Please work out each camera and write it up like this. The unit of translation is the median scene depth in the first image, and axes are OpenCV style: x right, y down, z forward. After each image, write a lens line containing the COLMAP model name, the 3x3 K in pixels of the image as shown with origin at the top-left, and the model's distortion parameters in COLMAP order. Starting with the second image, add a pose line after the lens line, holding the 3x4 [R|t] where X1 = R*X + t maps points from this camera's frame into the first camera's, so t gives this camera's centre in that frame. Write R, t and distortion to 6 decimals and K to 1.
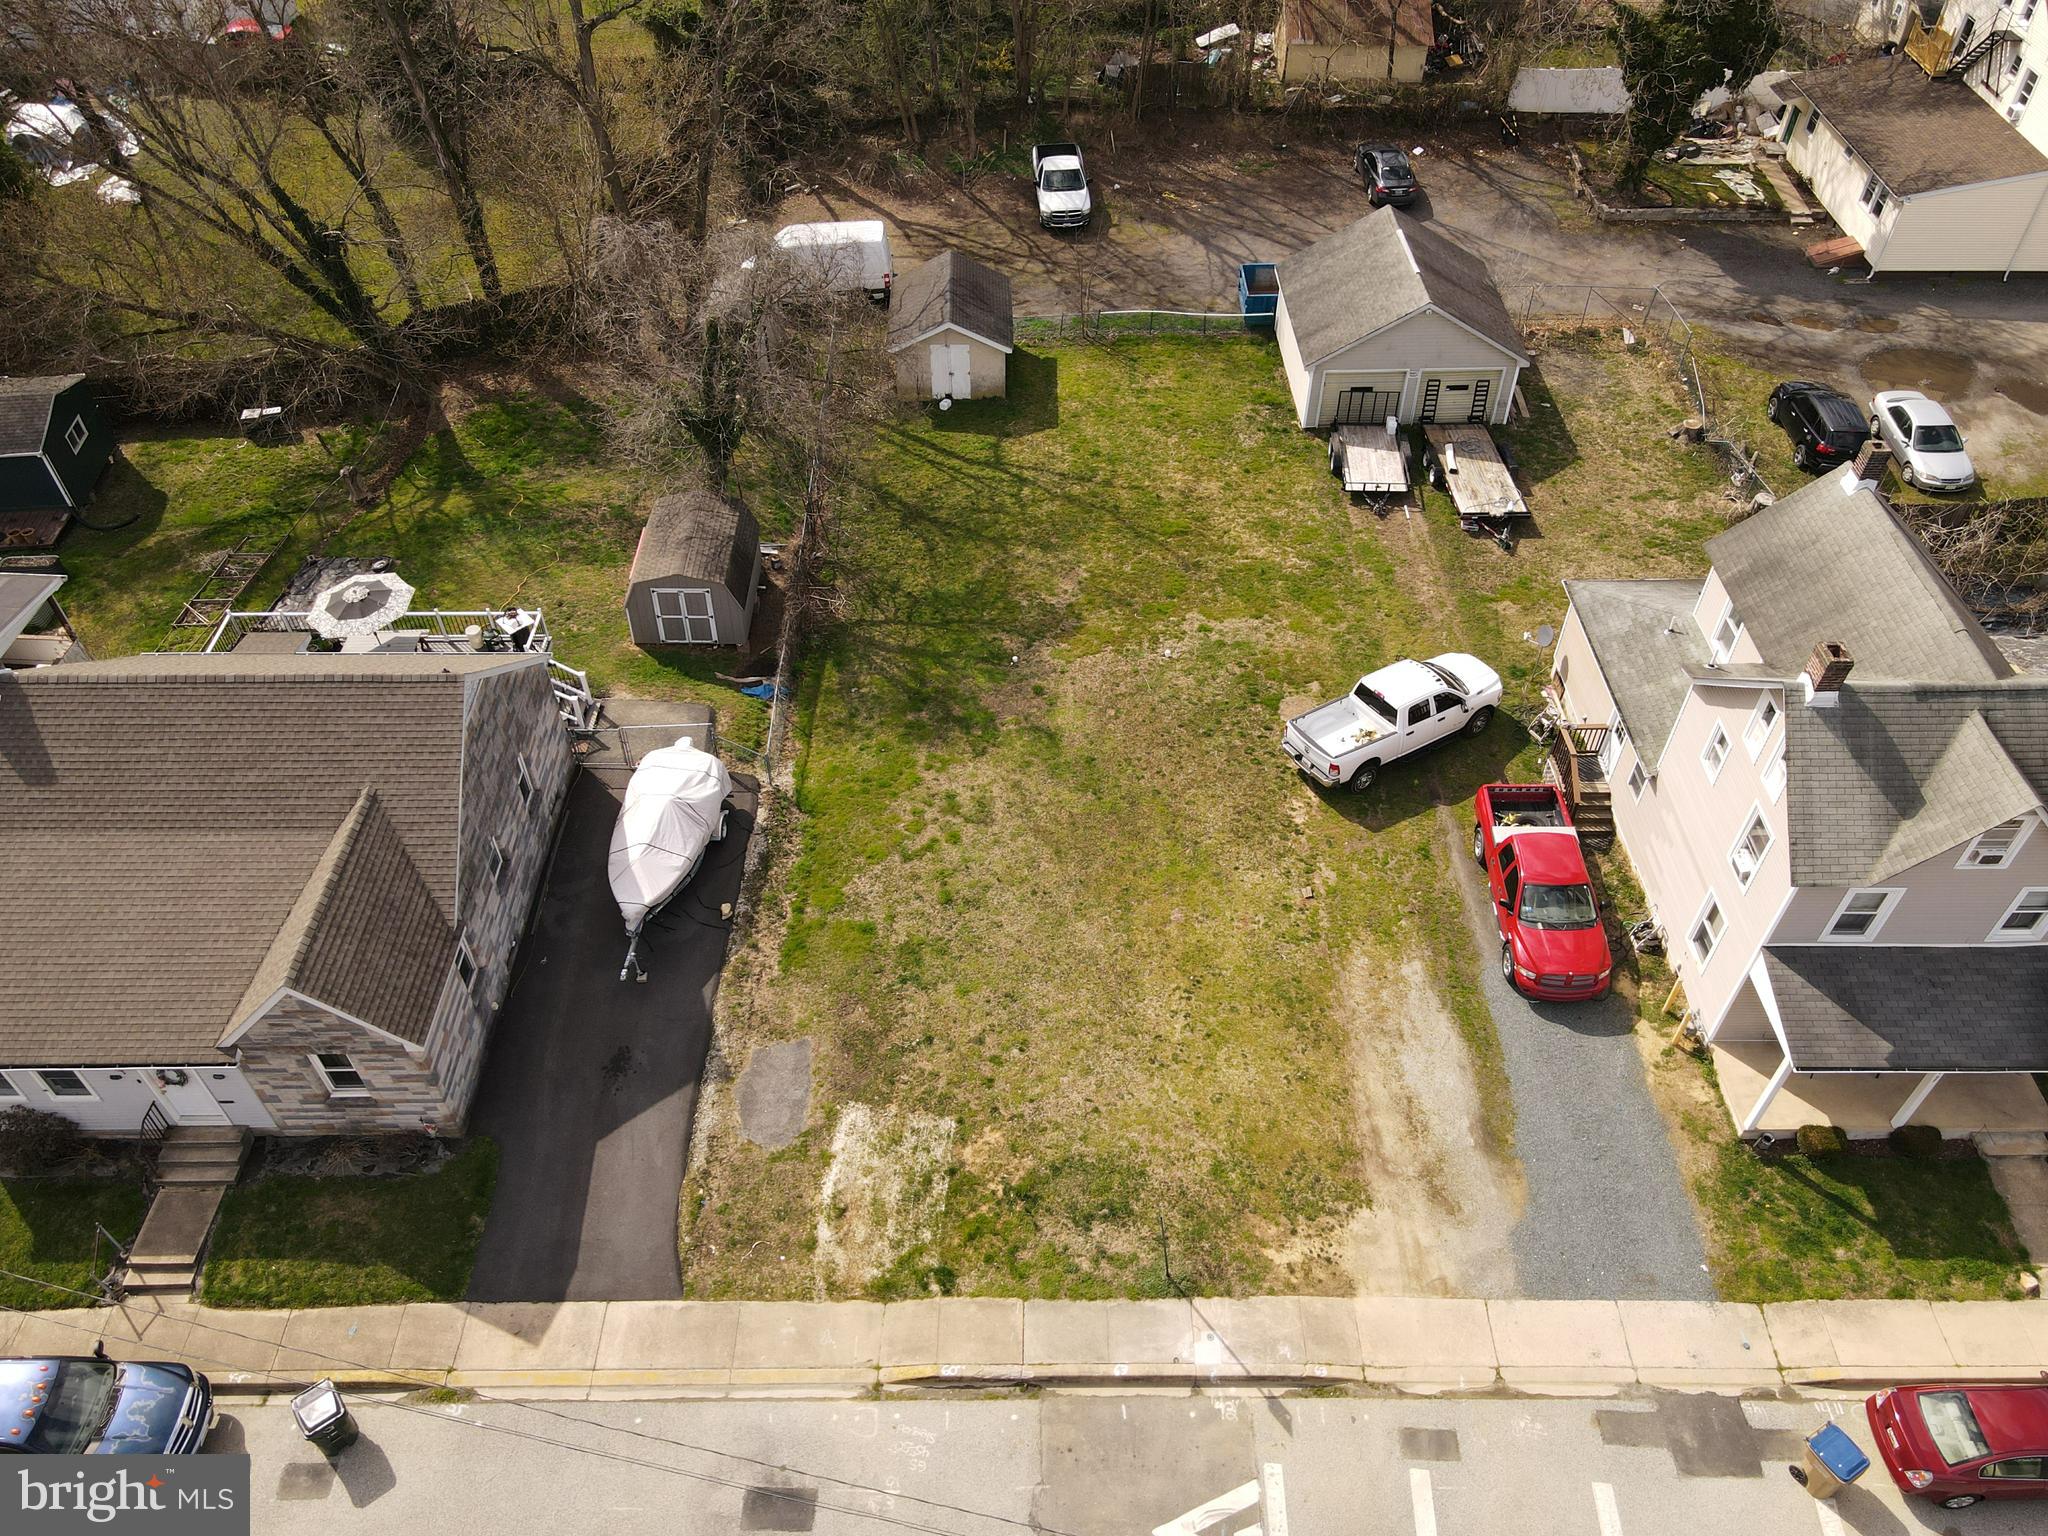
lens RADIAL K [[1503.3, 0, 1041.5], [0, 1503.3, 768.3], [0, 0, 1]] dist [-0.007174, 0.048783]
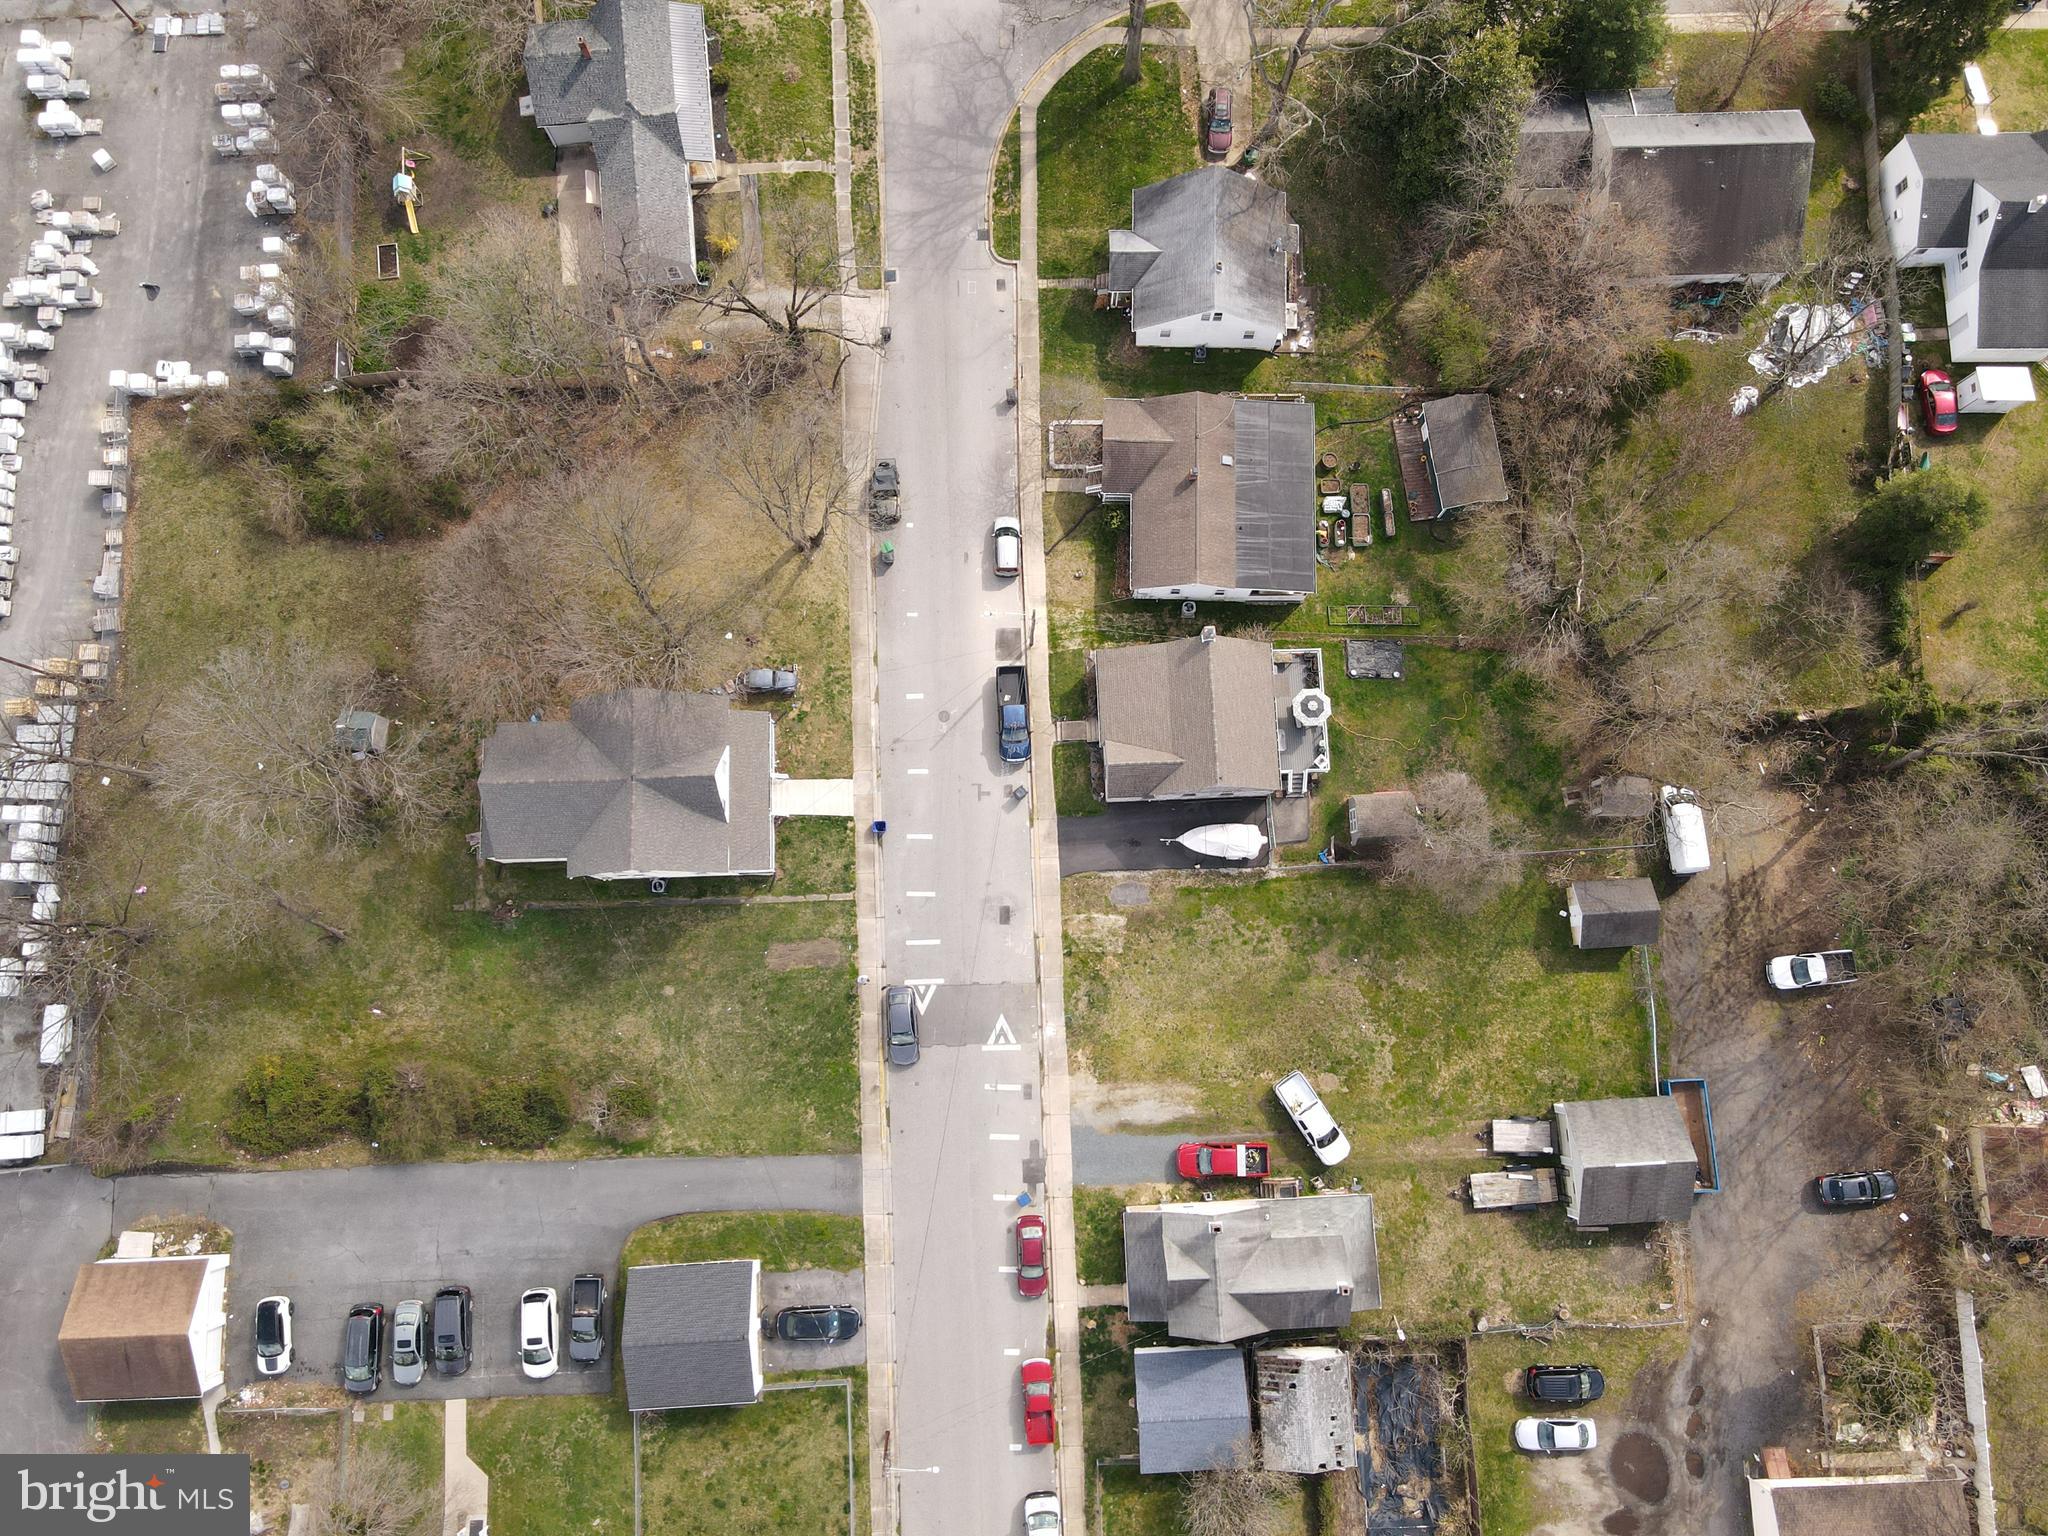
lens RADIAL K [[1478.3, 0, 1072.6], [0, 1478.3, 756.5], [0, 0, 1]] dist [-0.002400, 0.047957]
pose [[0.035128, 0.986912, -0.157389, 0.020557], [-0.719964, 0.134215, 0.680910, -1.786254], [0.693122, 0.089395, 0.715256, -1.278747]]
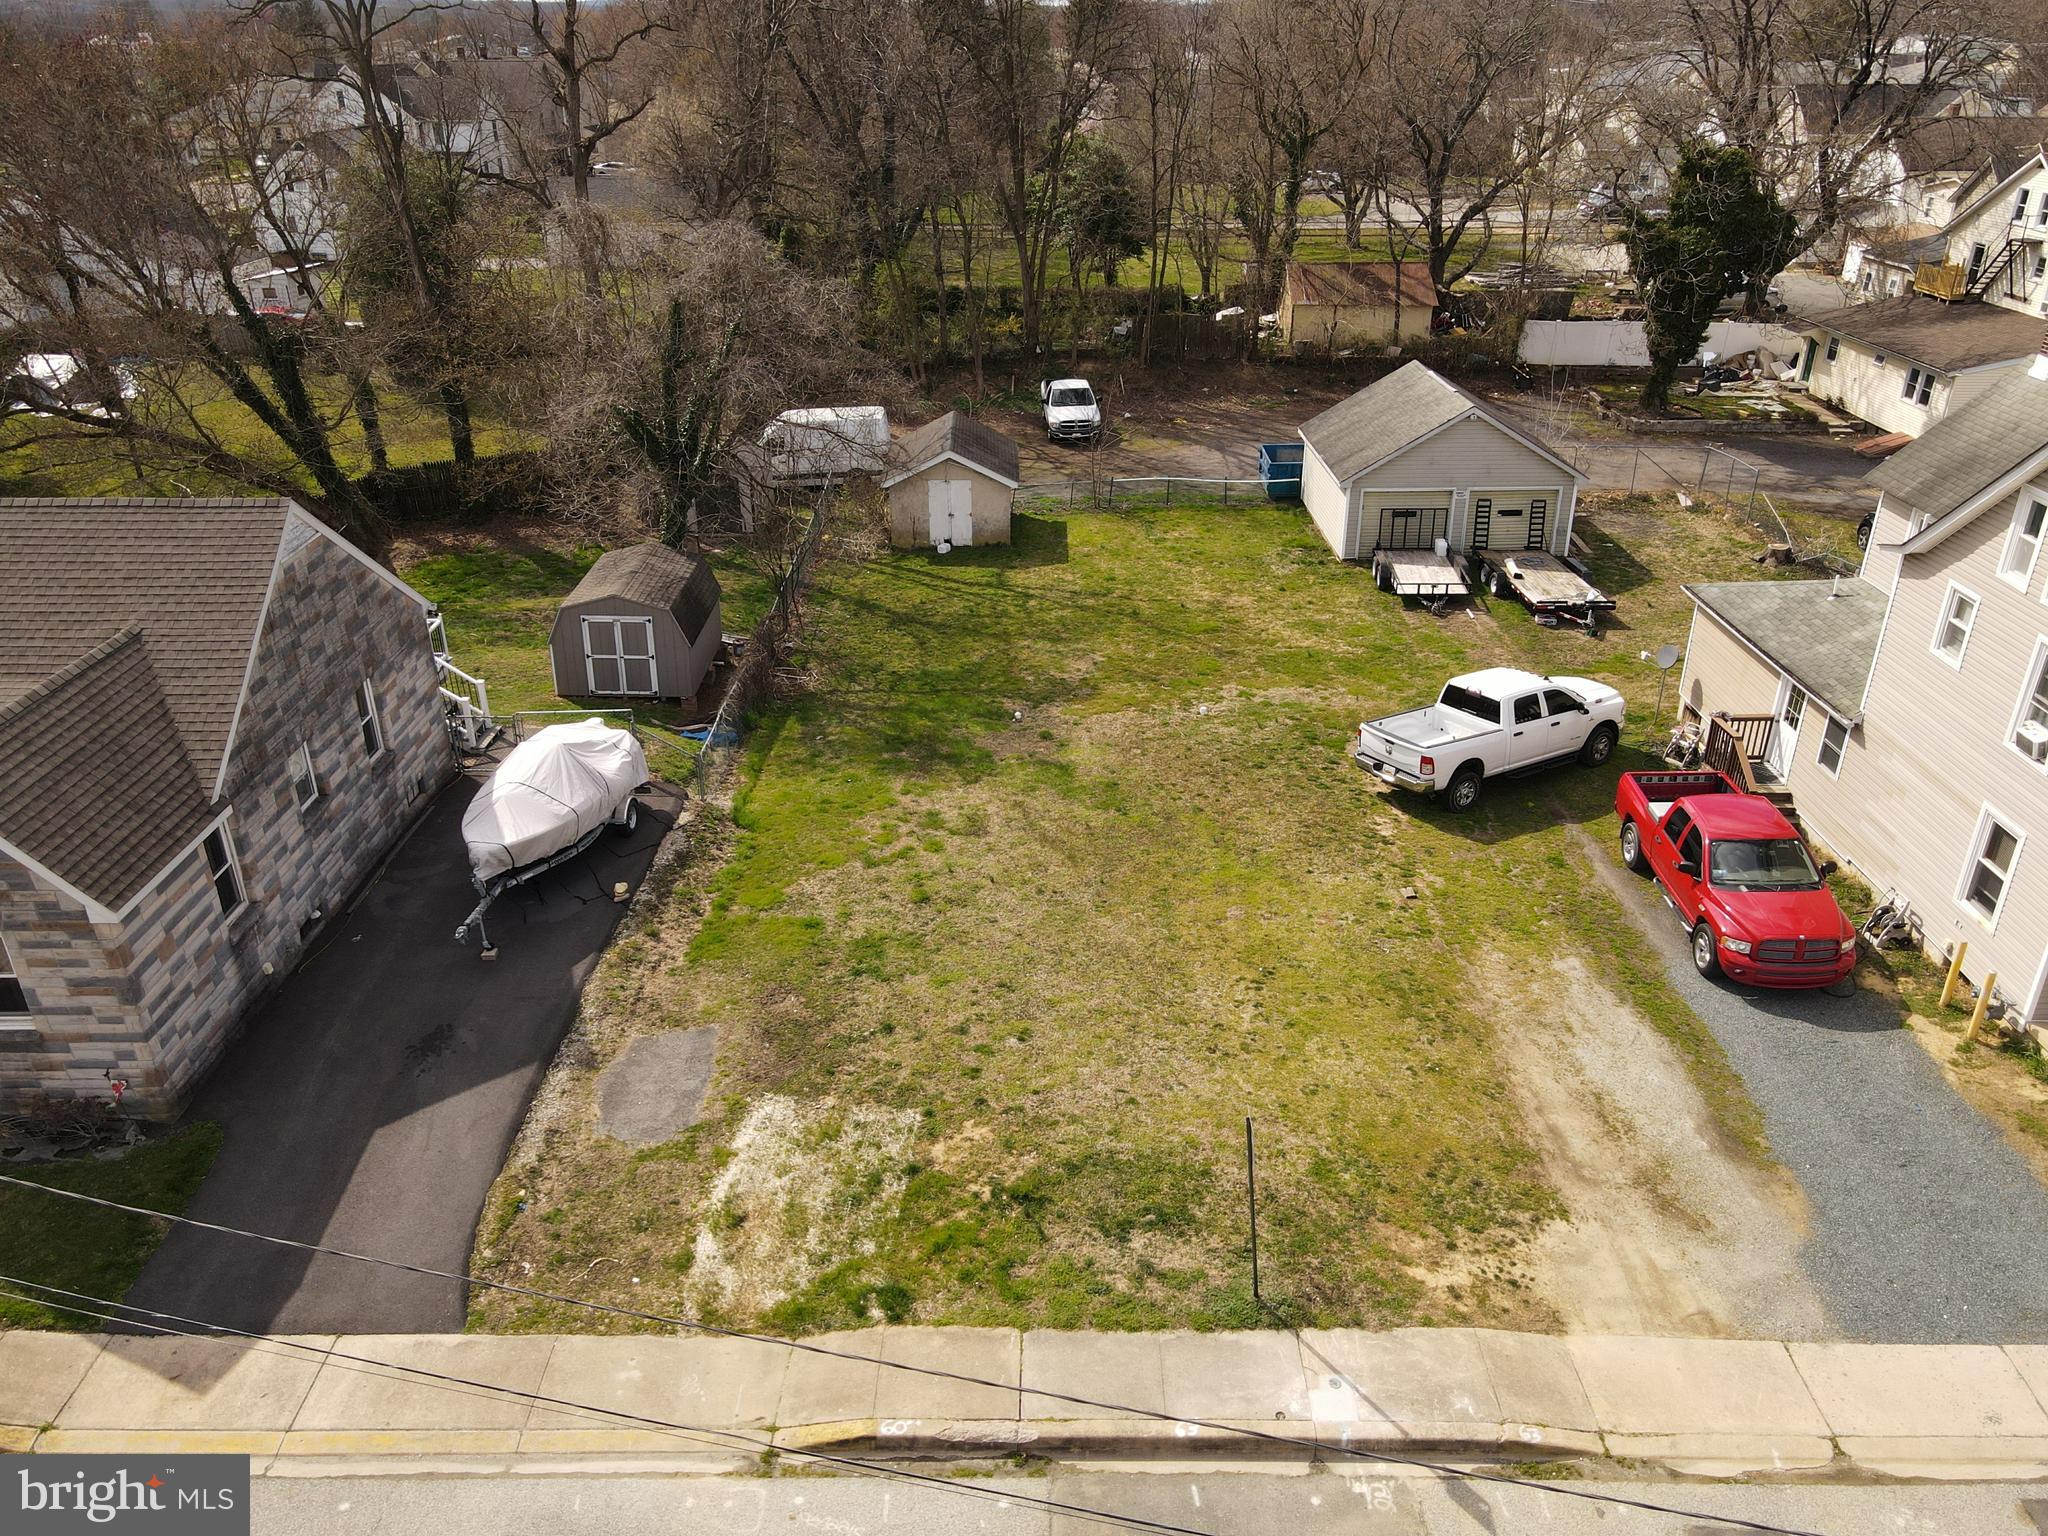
lens RADIAL K [[1502.0, 0, 1038.1], [0, 1502.0, 769.3], [0, 0, 1]] dist [0.000398, 0.027562]
pose [[0.999969, -0.001380, -0.007757, -0.000089], [-0.001232, 0.945049, -0.326927, 0.293990], [0.007782, 0.326927, 0.945018, 0.305510]]
